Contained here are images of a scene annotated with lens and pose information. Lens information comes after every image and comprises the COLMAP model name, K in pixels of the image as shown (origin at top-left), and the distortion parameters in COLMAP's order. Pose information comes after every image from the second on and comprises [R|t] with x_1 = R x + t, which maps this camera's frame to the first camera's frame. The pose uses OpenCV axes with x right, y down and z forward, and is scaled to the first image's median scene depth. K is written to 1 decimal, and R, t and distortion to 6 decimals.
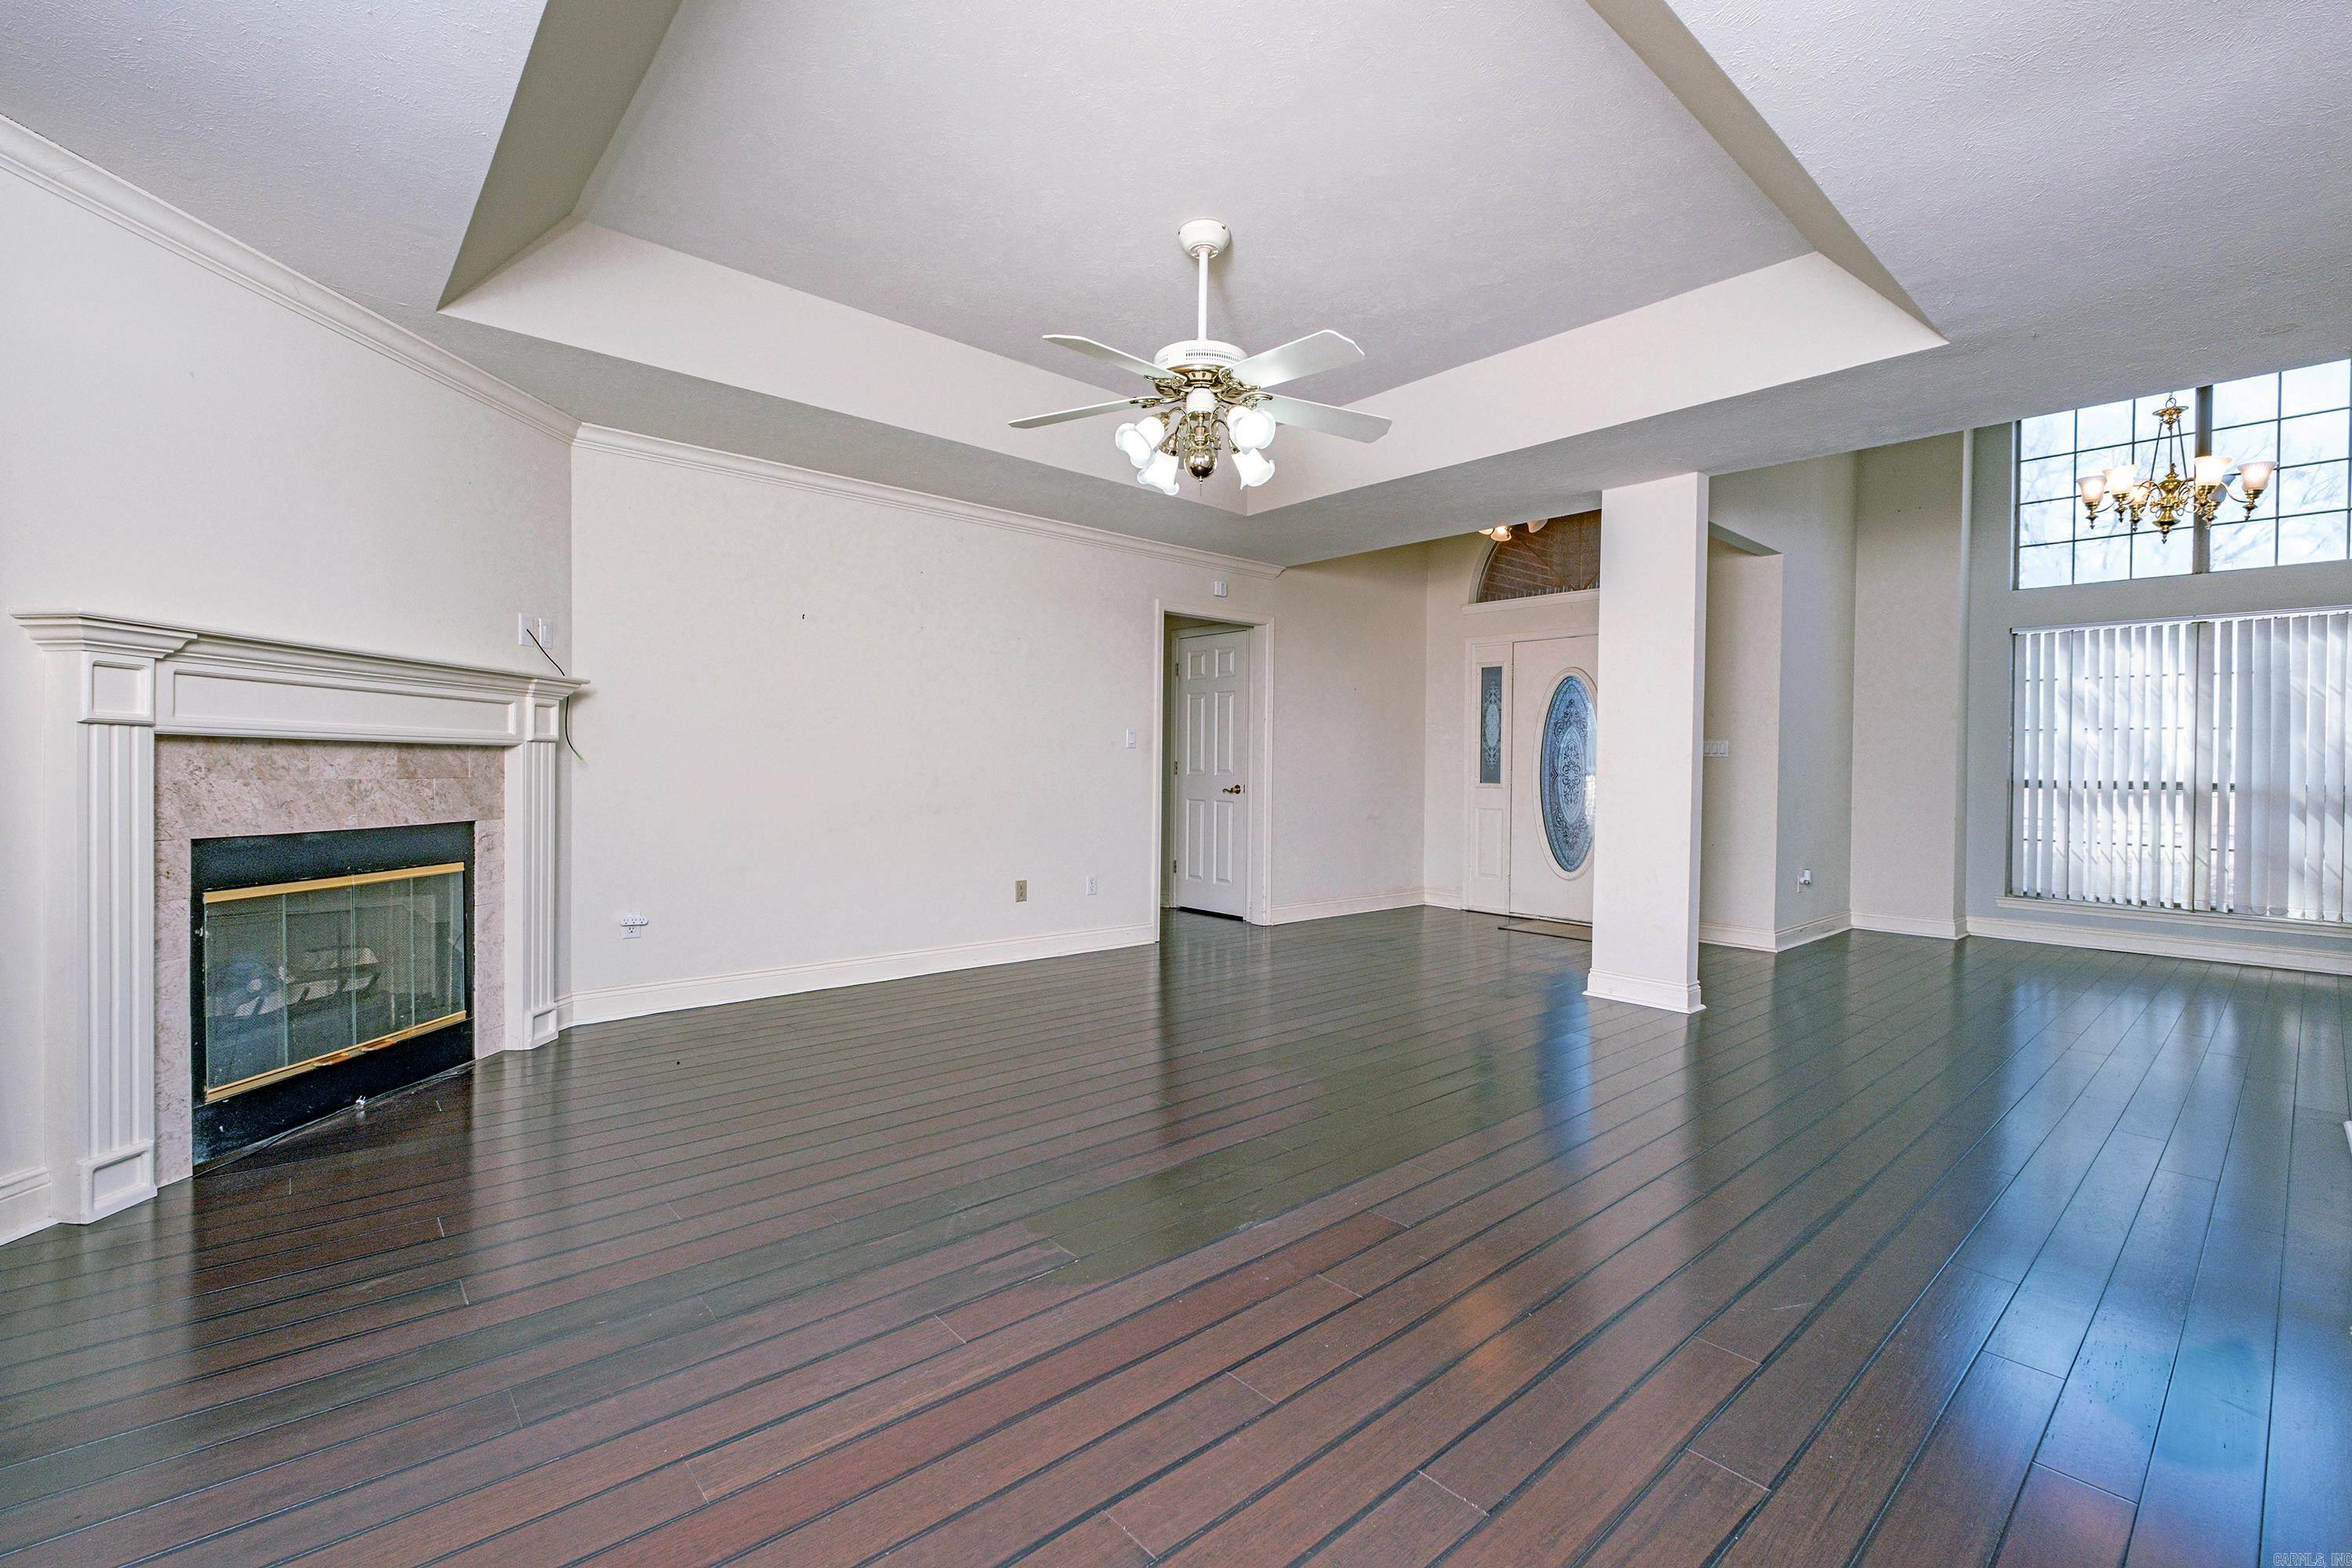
lens RADIAL K [[1018.0, 0, 1196.5], [0, 1018.0, 770.0], [0, 0, 1]] dist [-0.000018, -0.002324]
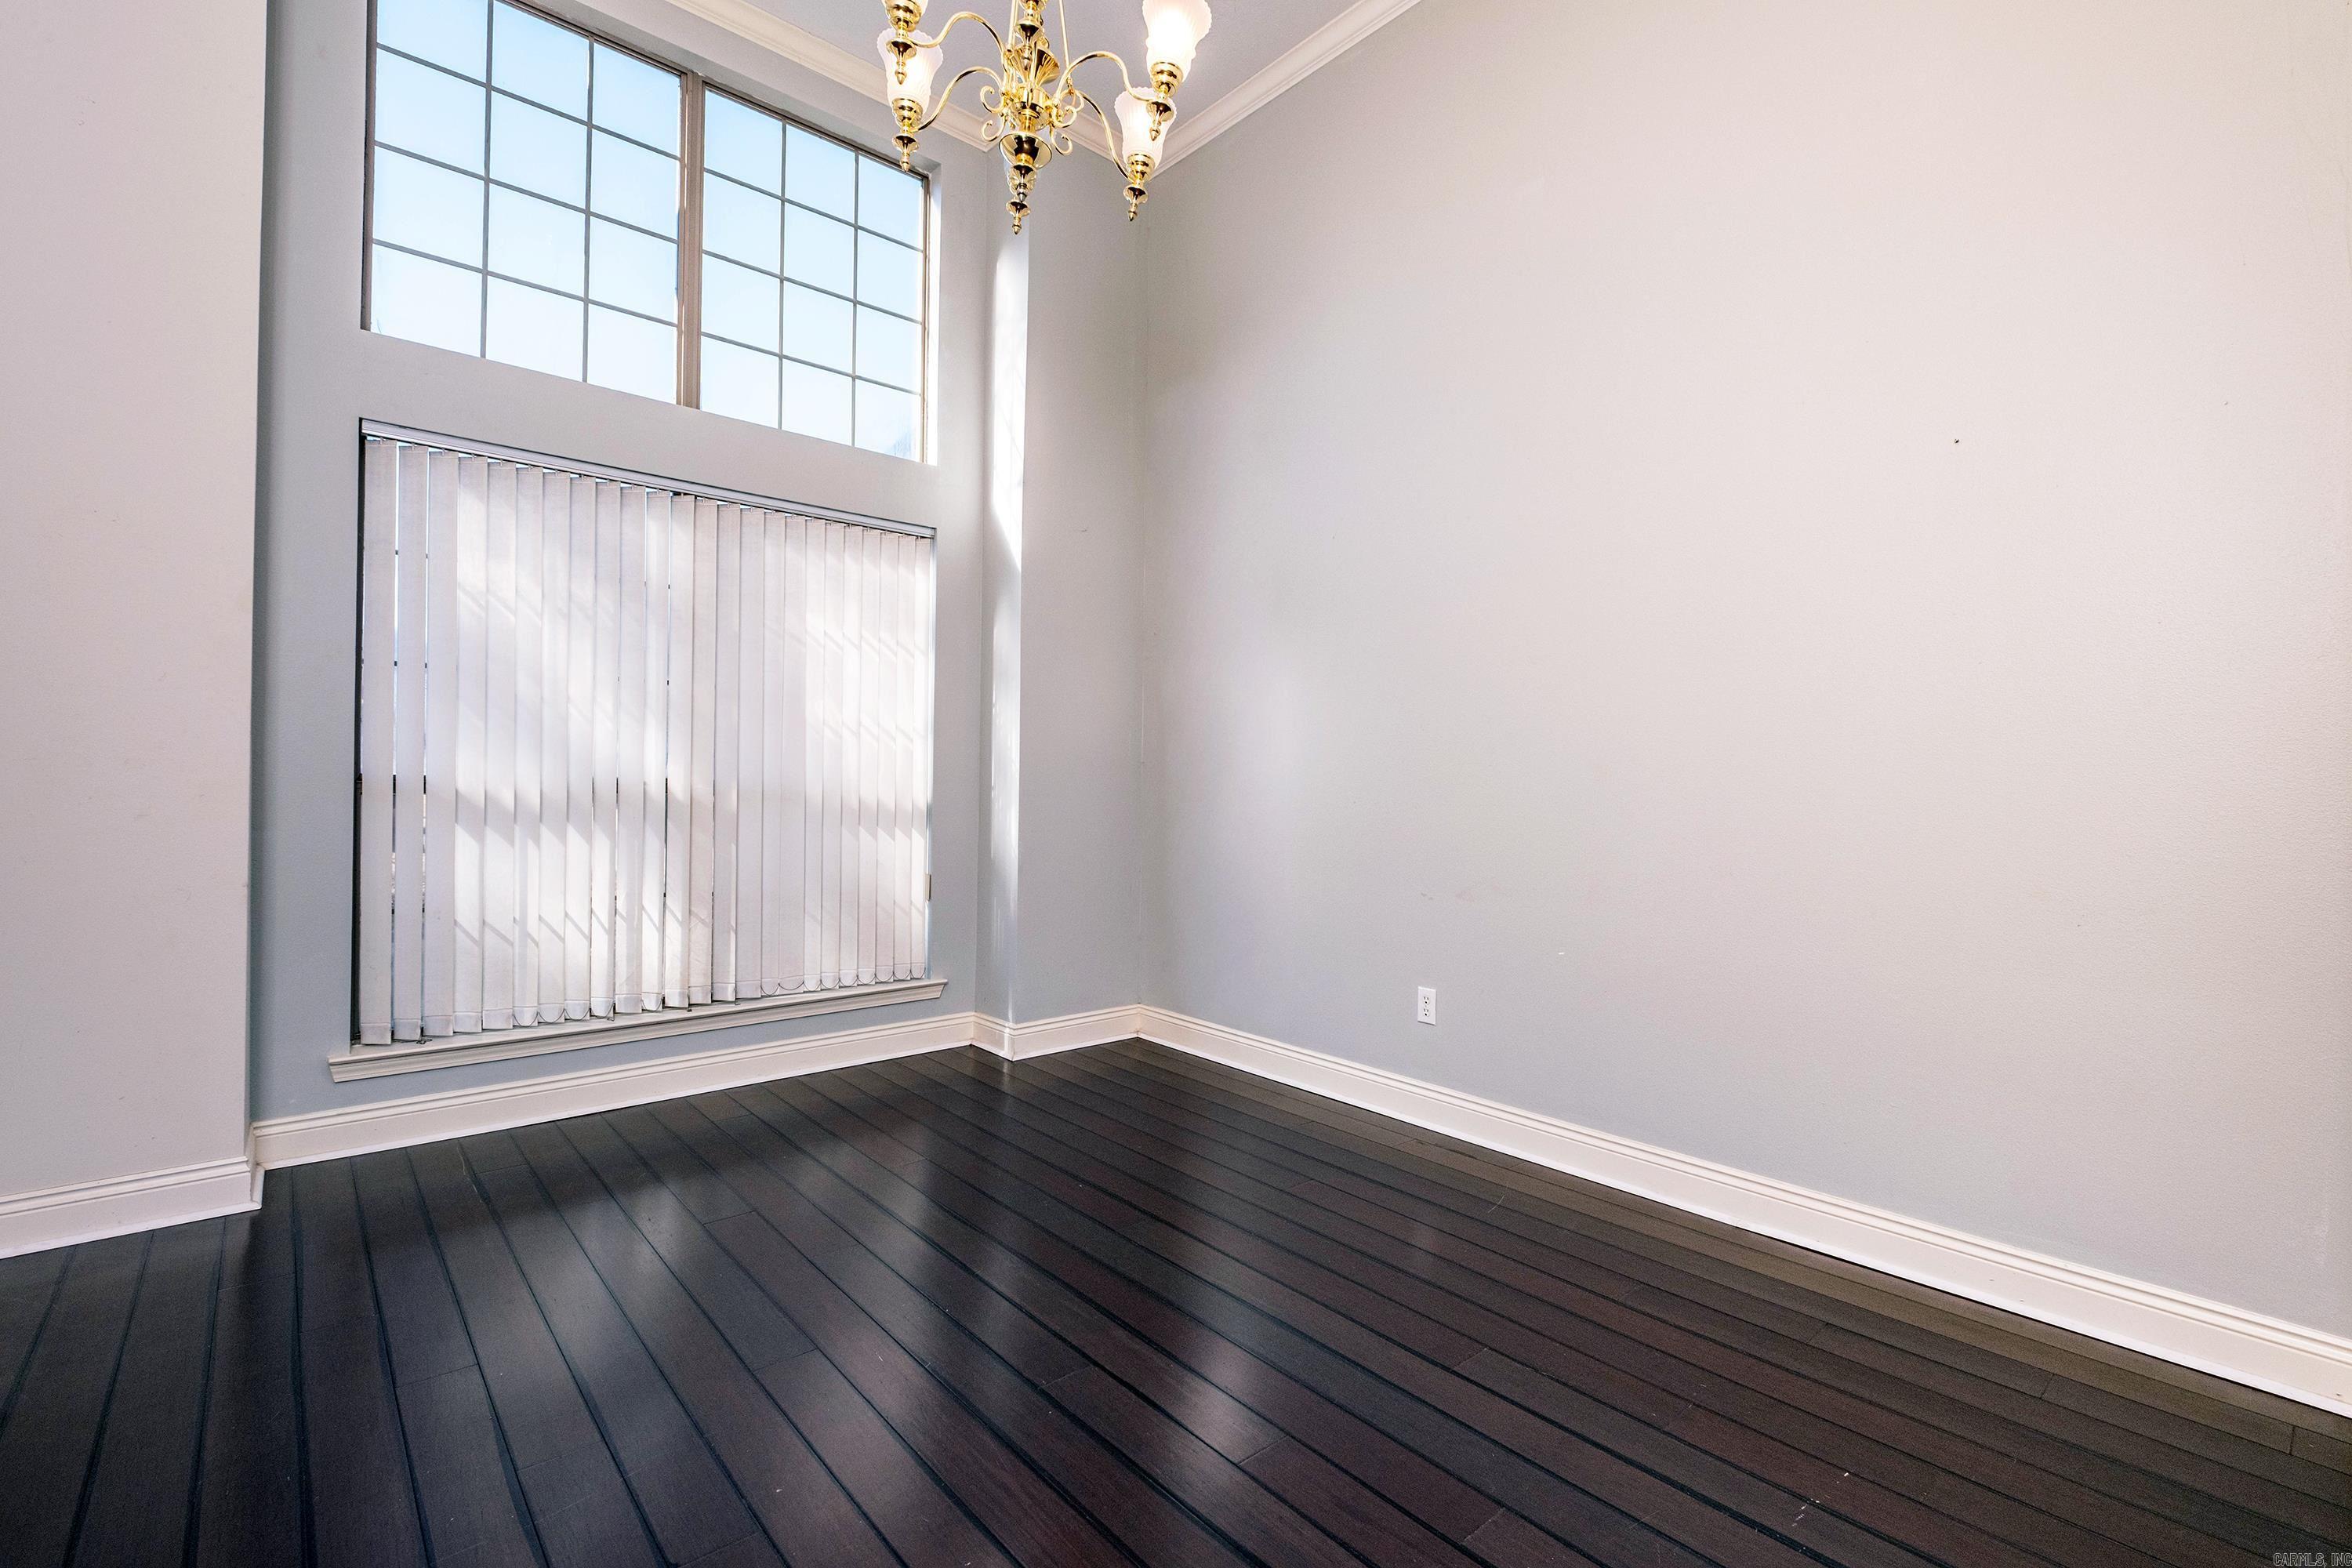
lens RADIAL K [[1018.0, 0, 1172.1], [0, 1018.0, 776.6], [0, 0, 1]] dist [-0.000018, -0.002324]
pose [[0.023670, 0.000934, 0.999719, 0.410421], [0.003327, 0.999994, -0.001013, 0.016597], [-0.999714, 0.003350, 0.023667, 0.695562]]
